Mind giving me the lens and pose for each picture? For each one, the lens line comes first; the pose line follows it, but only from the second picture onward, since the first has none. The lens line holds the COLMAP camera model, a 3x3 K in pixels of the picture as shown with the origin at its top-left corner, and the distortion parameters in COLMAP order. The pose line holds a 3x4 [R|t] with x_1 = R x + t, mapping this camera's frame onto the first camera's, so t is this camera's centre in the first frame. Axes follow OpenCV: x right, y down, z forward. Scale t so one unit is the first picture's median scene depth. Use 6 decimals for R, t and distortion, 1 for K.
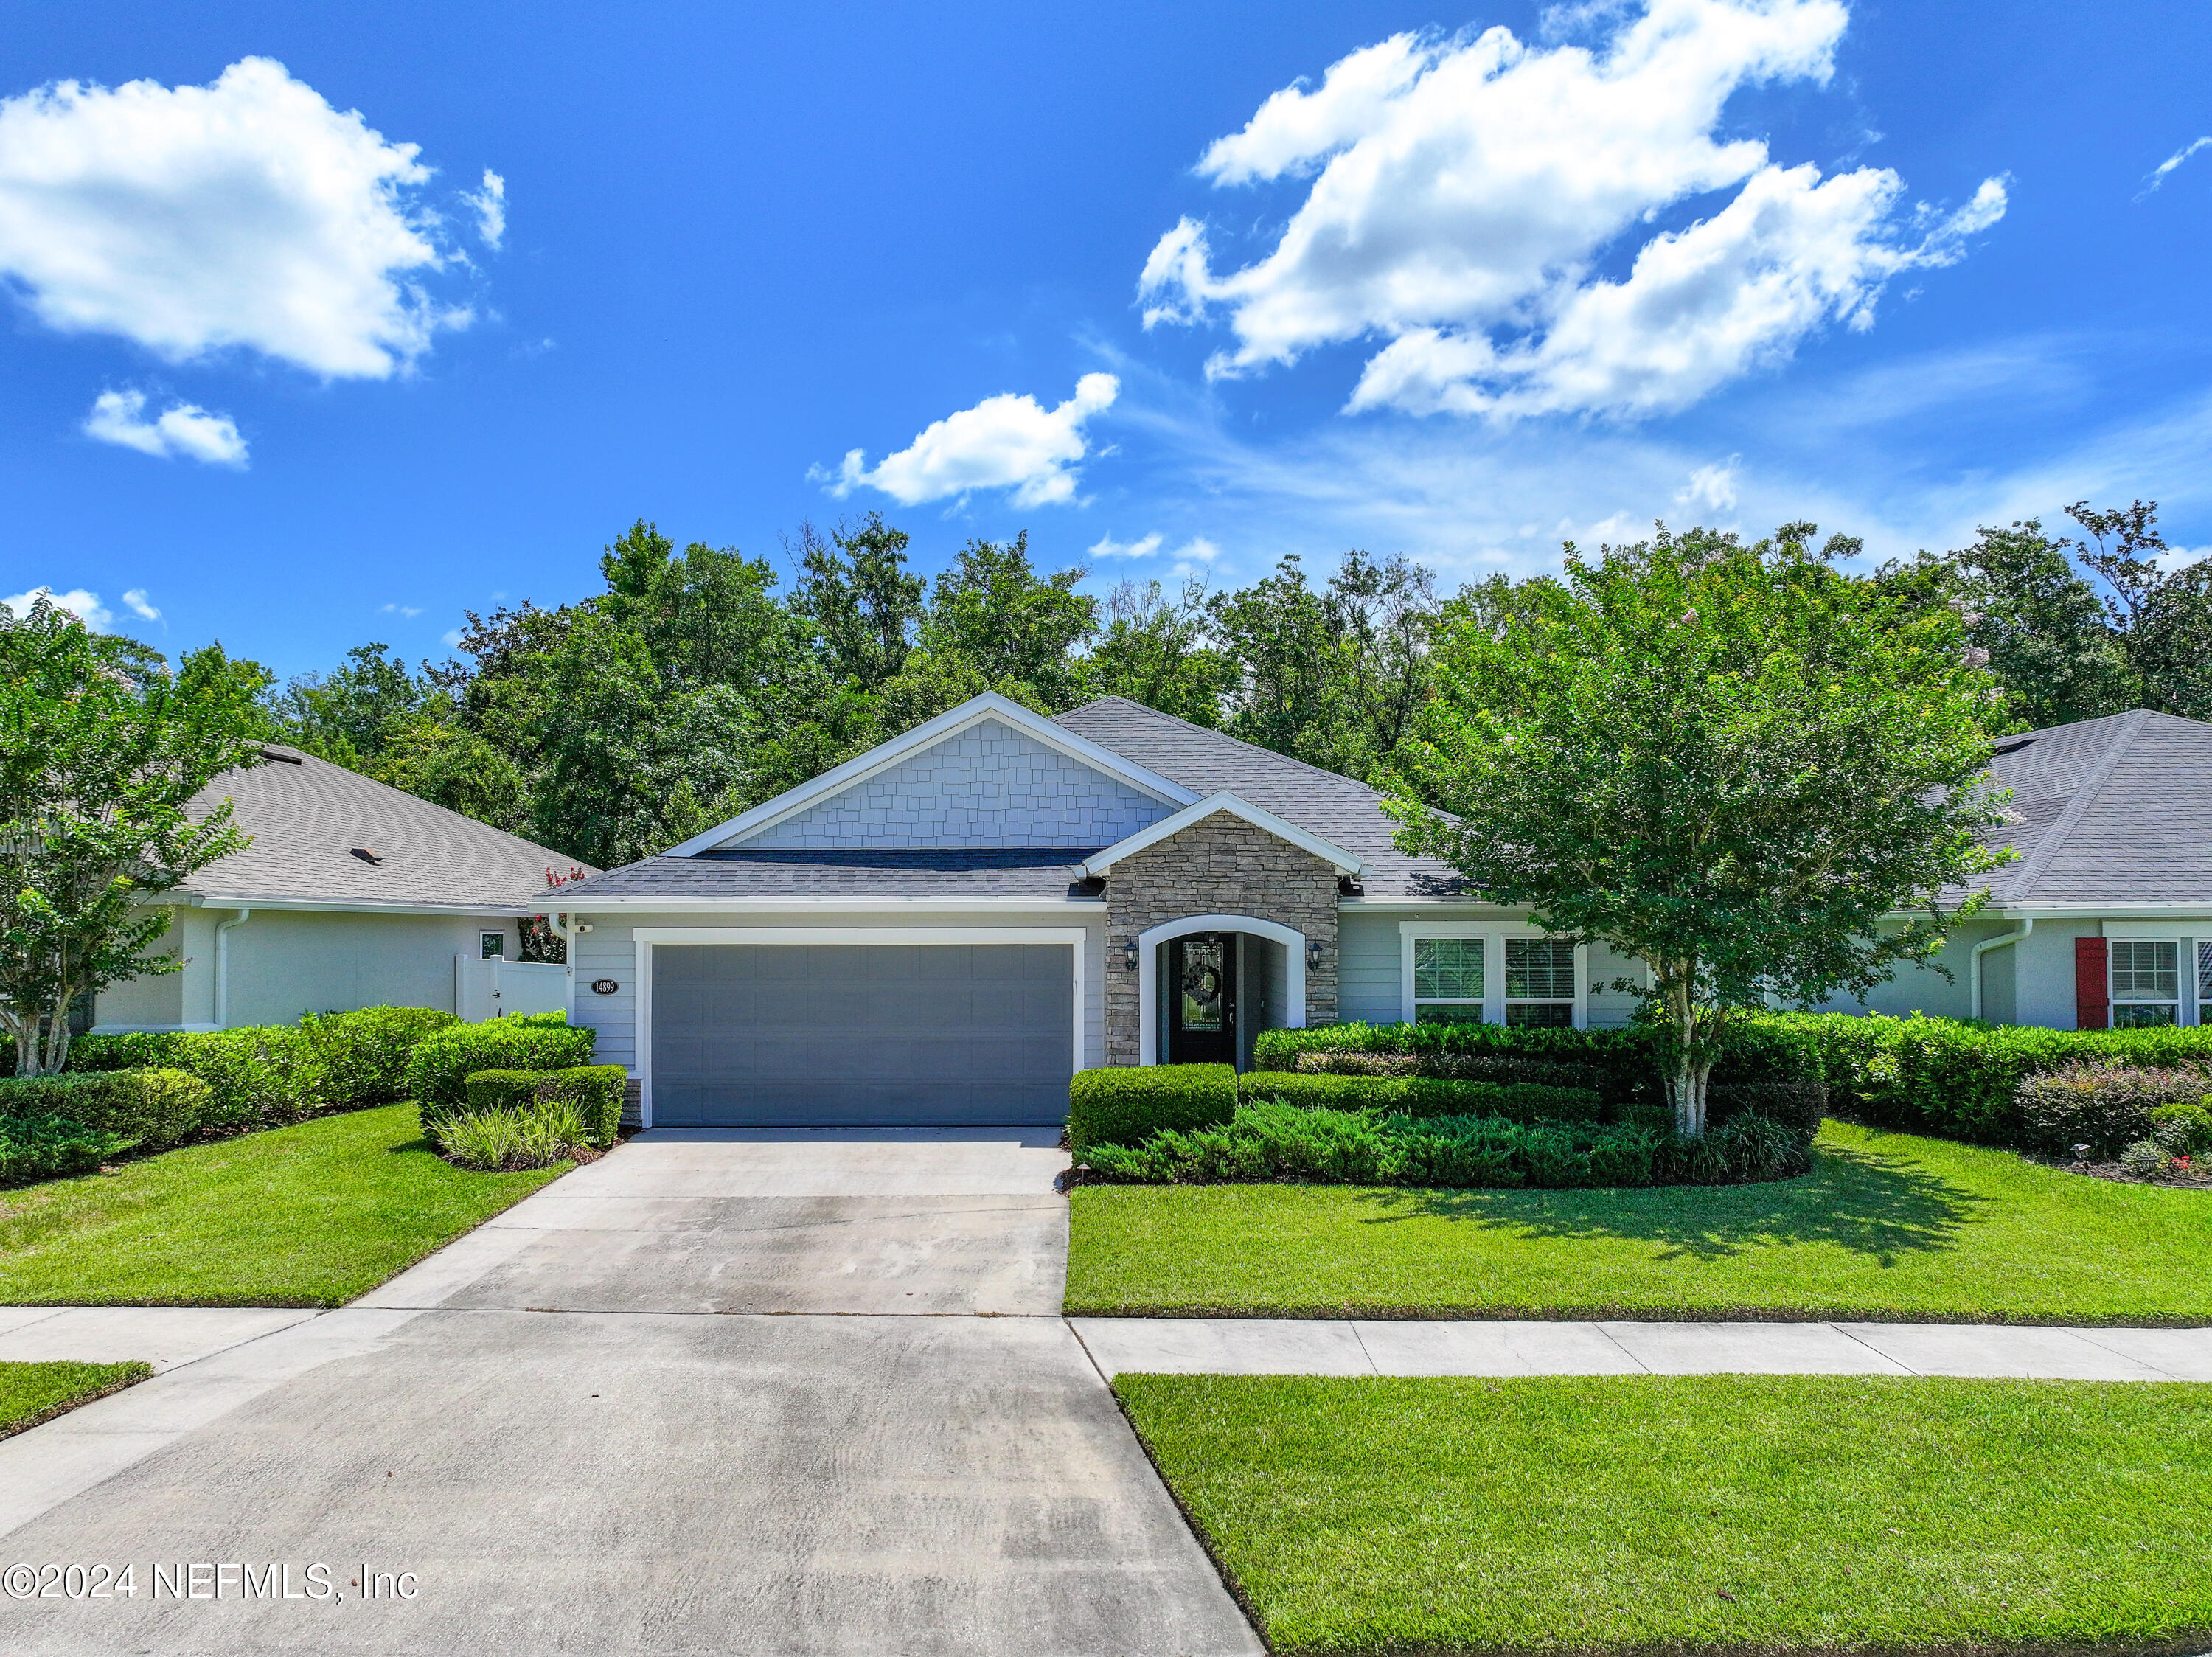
lens RADIAL K [[1554.1, 0, 1155.9], [0, 1554.1, 895.7], [0, 0, 1]] dist [-0.005955, 0.020832]
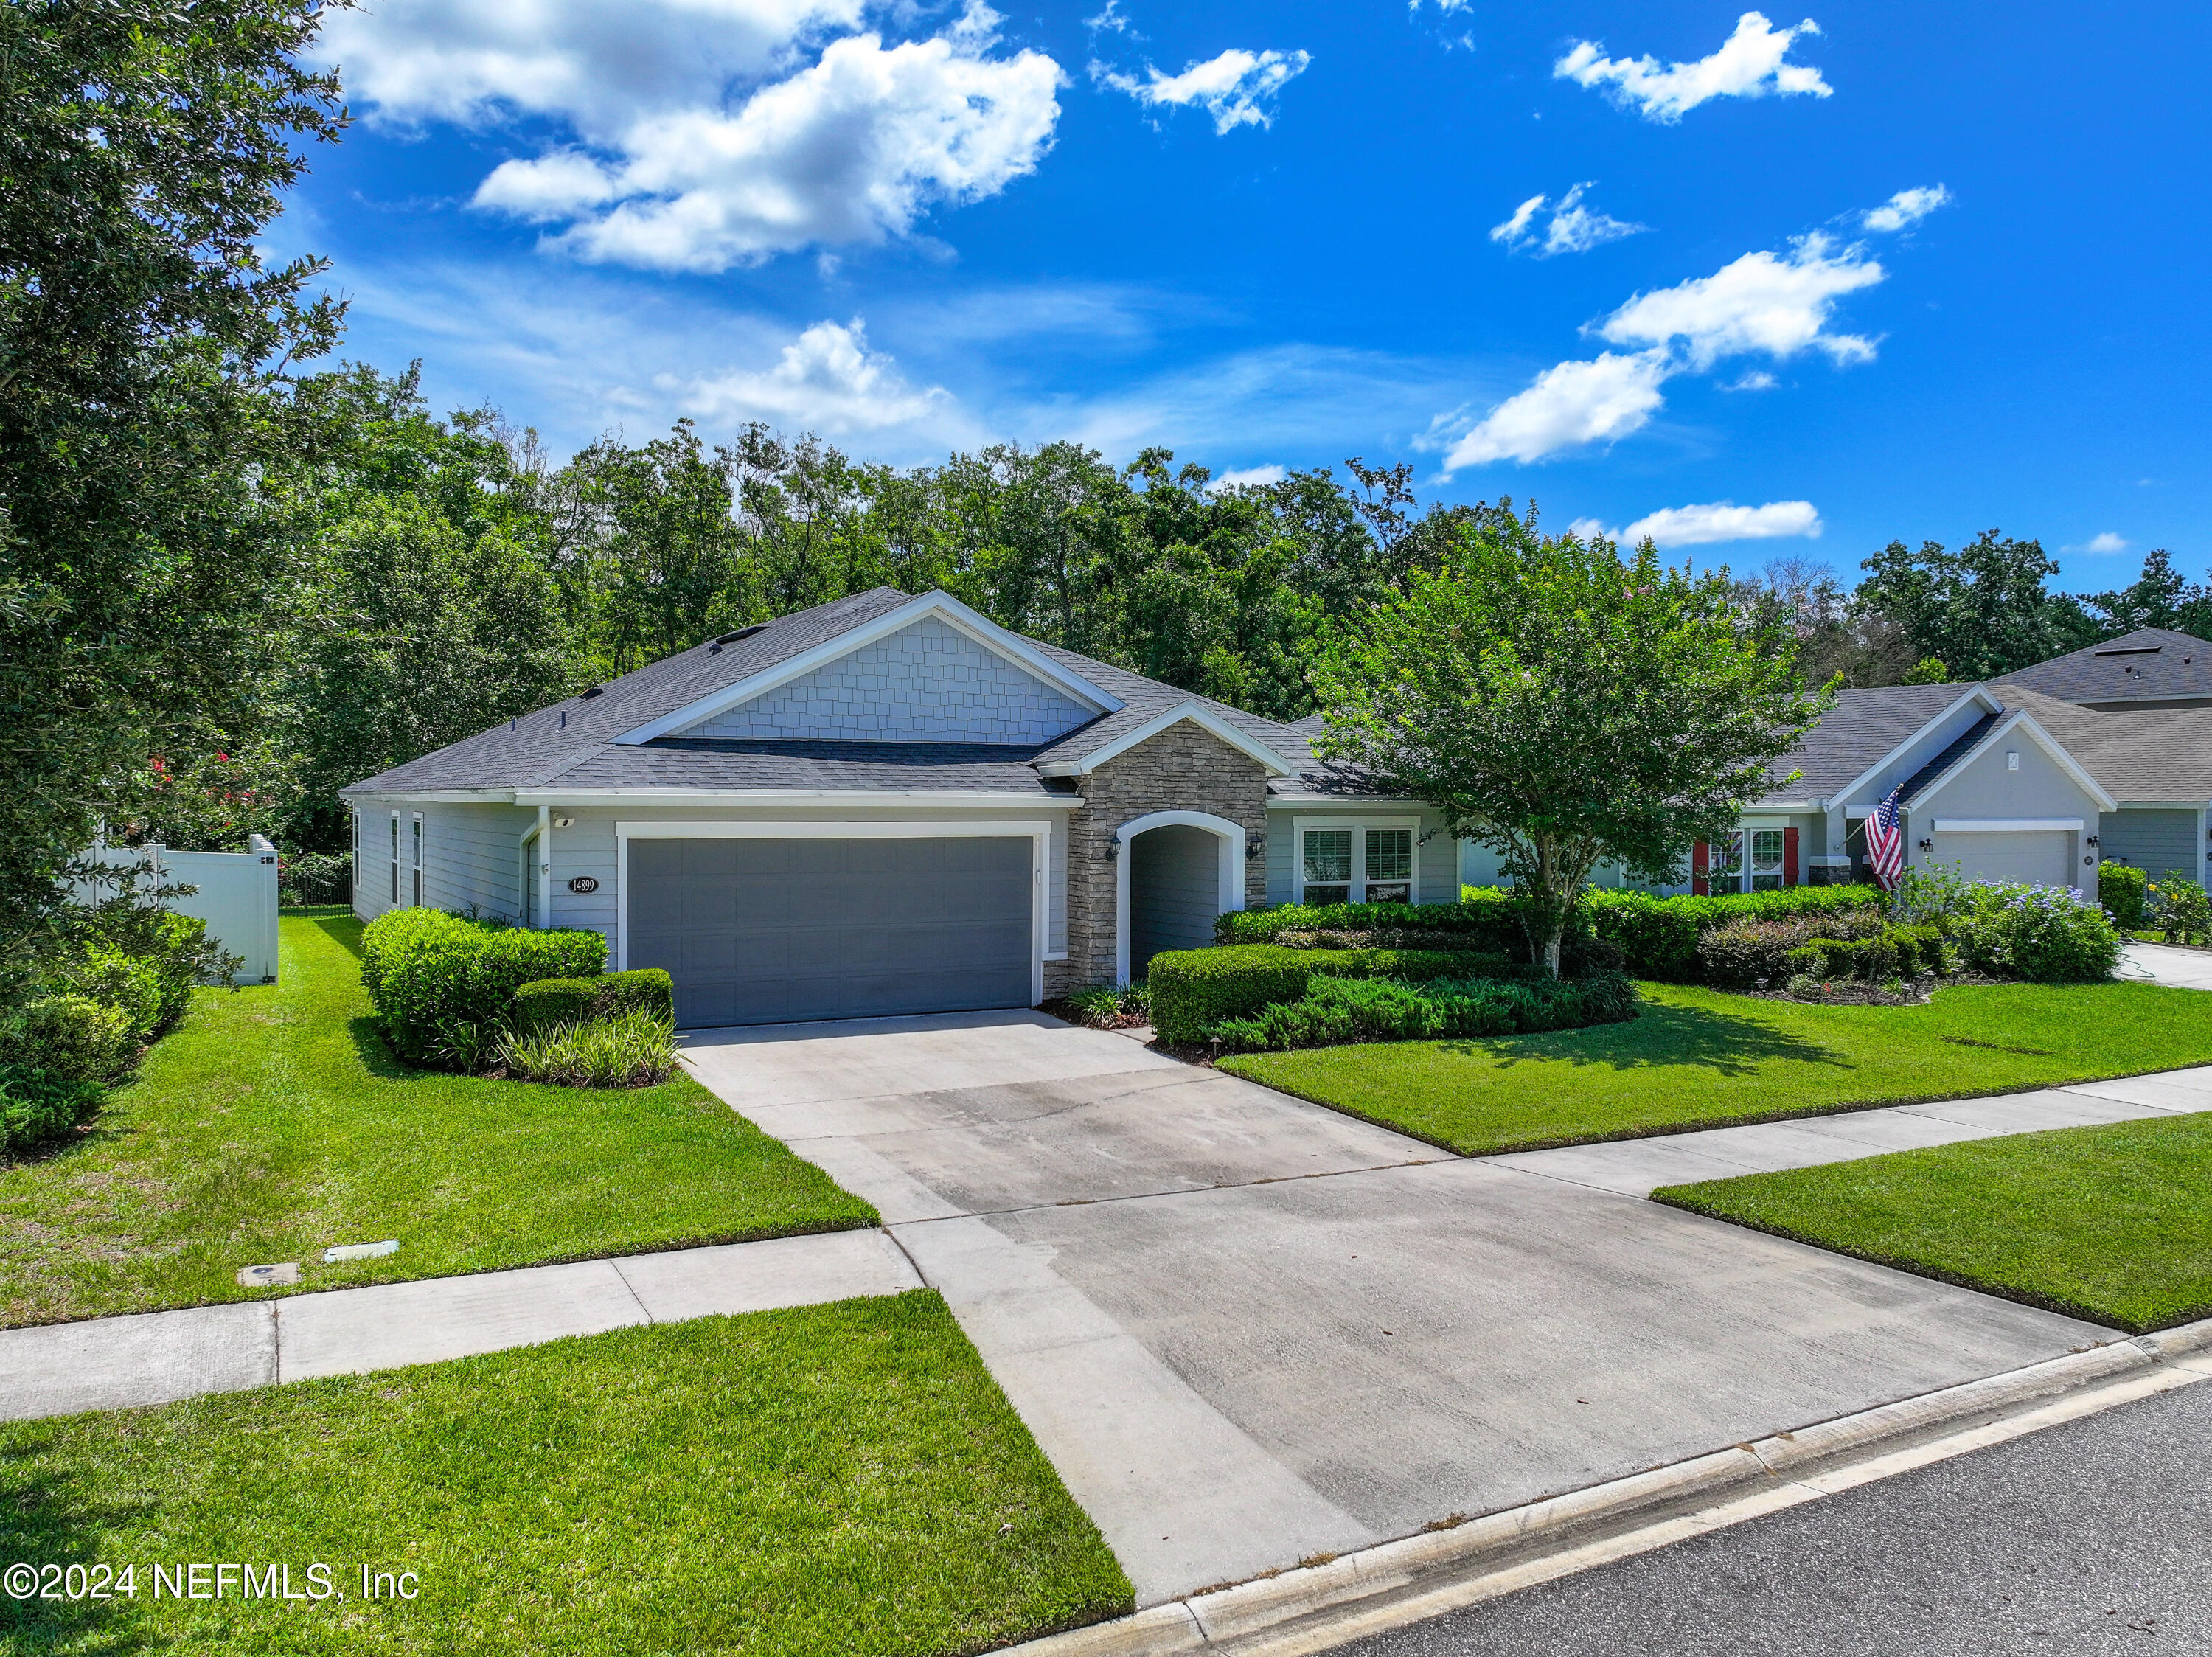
lens RADIAL K [[1555.4, 0, 1106.6], [0, 1555.4, 816.9], [0, 0, 1]] dist [0.009553, -0.009054]
pose [[0.881555, 0.002680, 0.472074, -0.584030], [-0.018354, 0.999422, 0.028601, -0.014834], [-0.471725, -0.033877, 0.881095, 0.054990]]
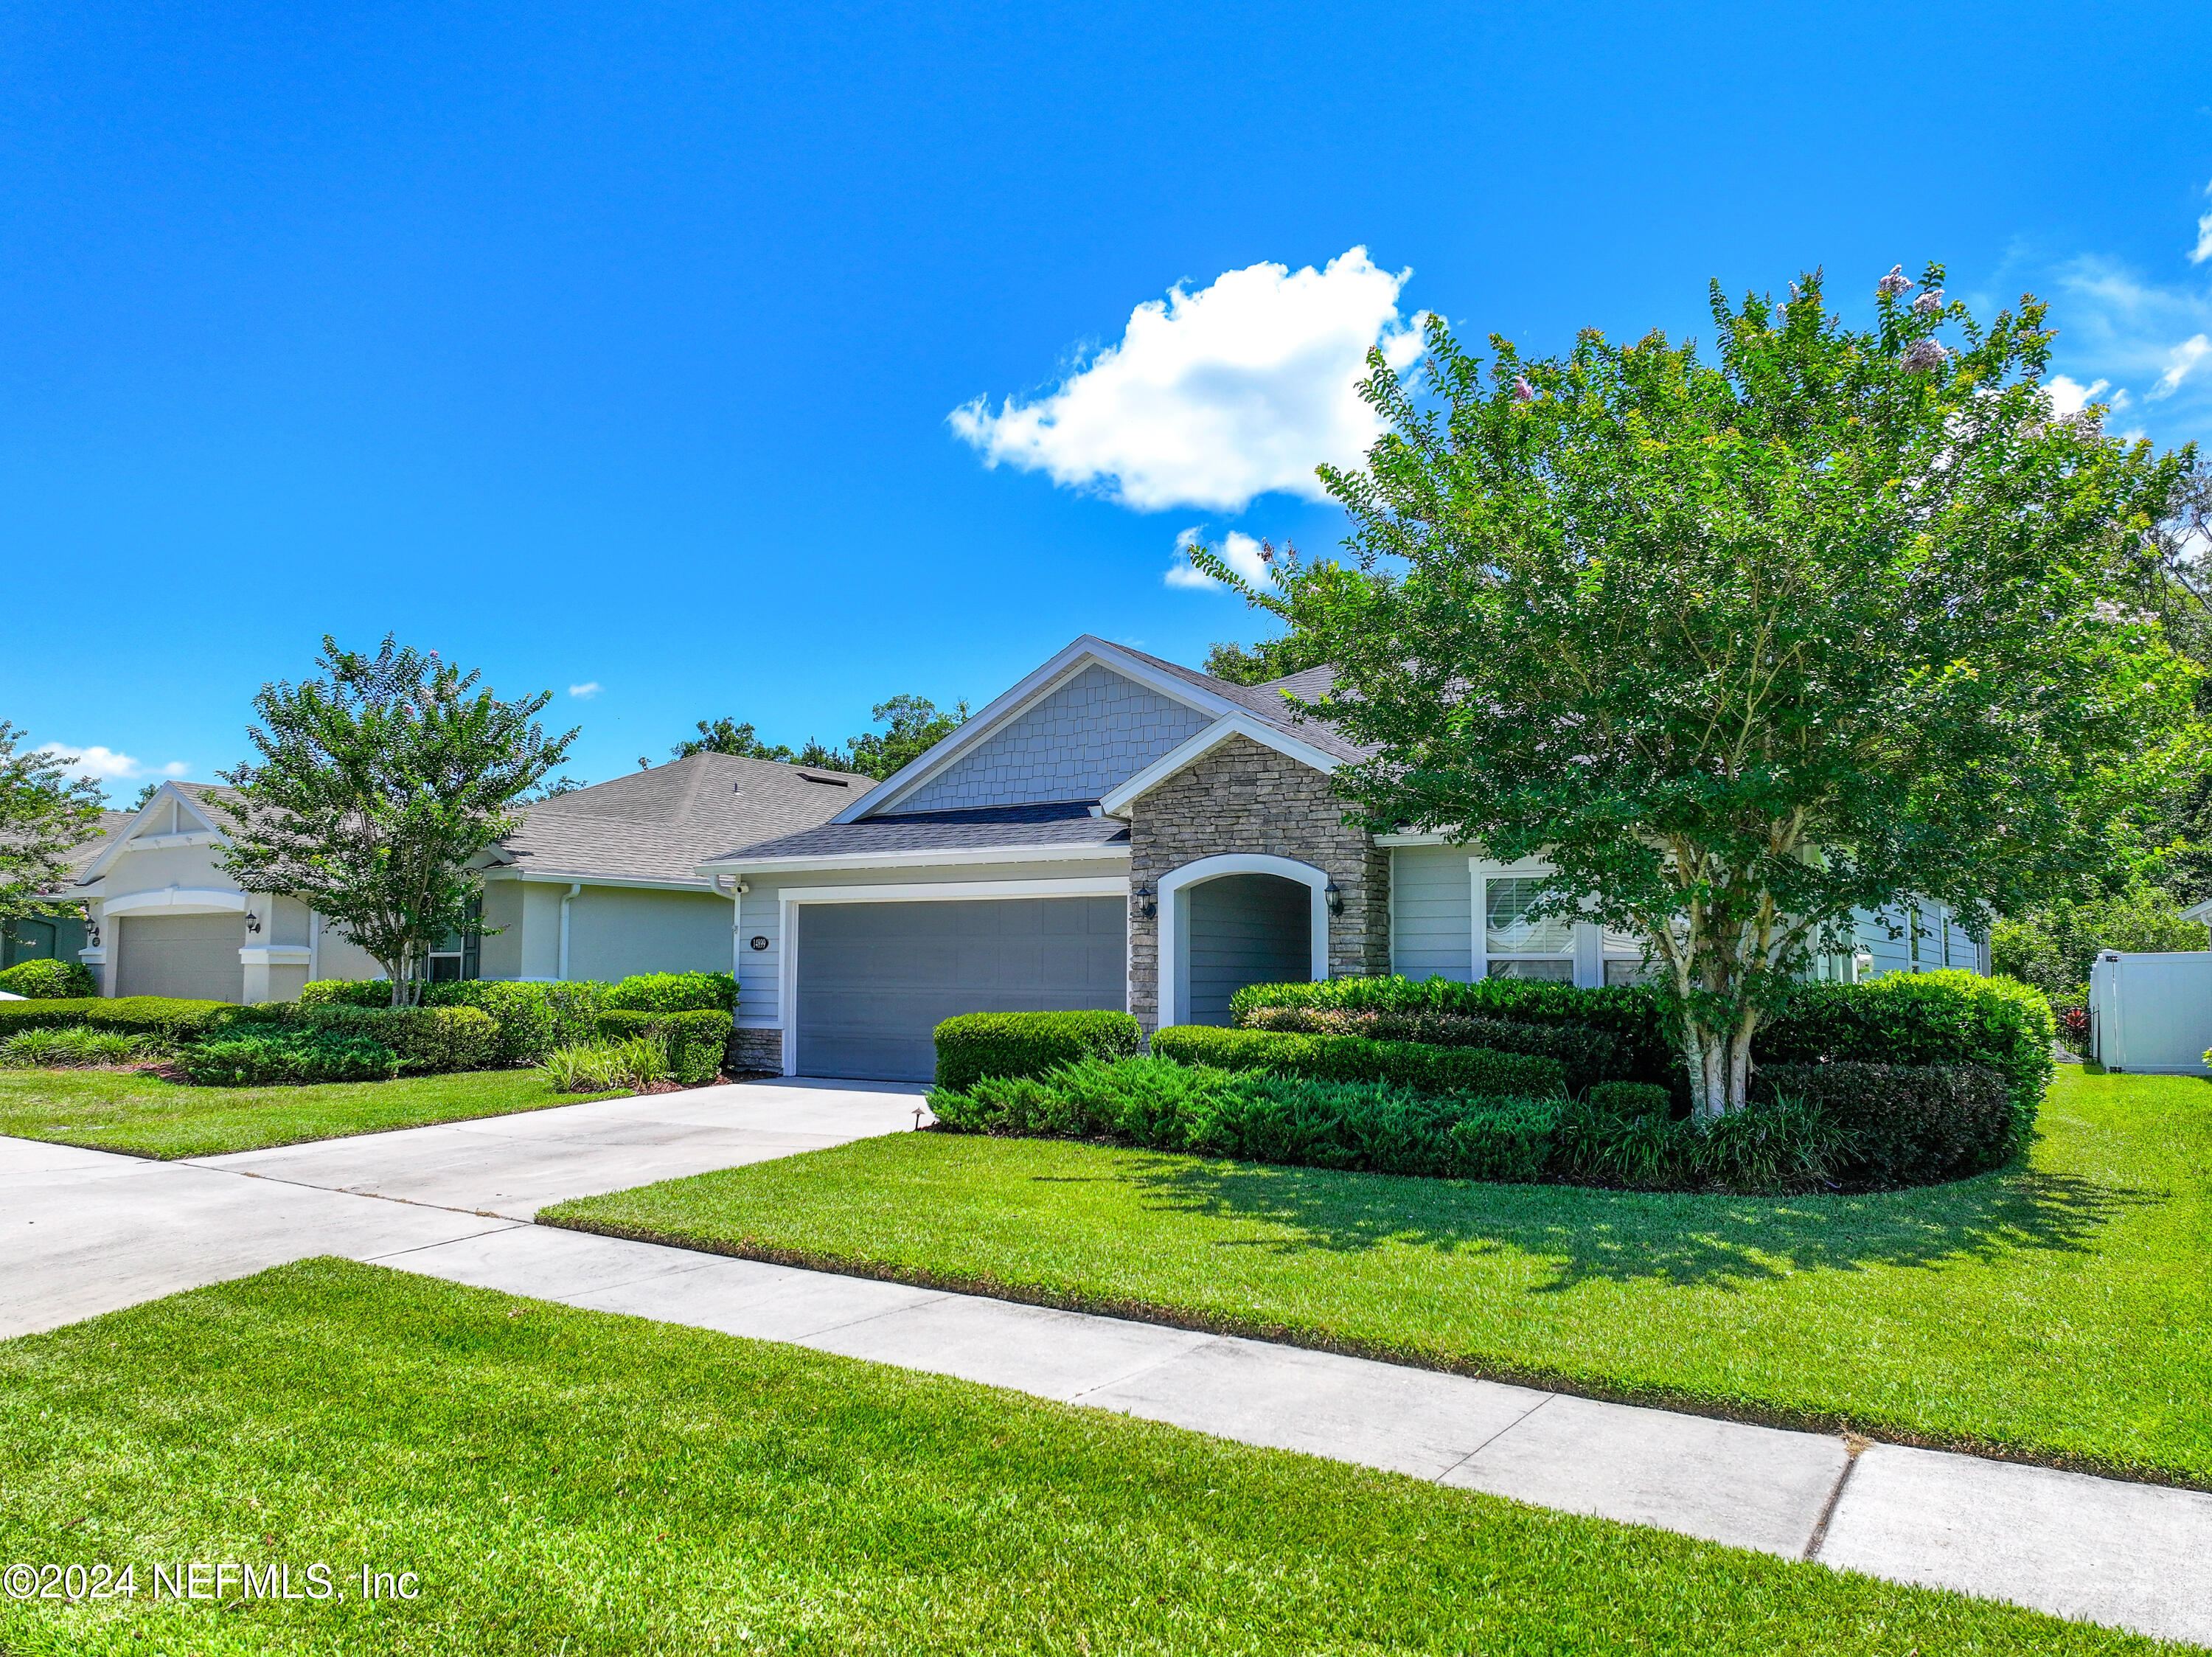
lens RADIAL K [[1554.6, 0, 1129.4], [0, 1554.6, 856.6], [0, 0, 1]] dist [0.001057, 0.005932]
pose [[0.834998, -0.036242, -0.549059, 0.518125], [0.006364, 0.998398, -0.056224, 0.068870], [0.550217, 0.043453, 0.833890, 0.266492]]
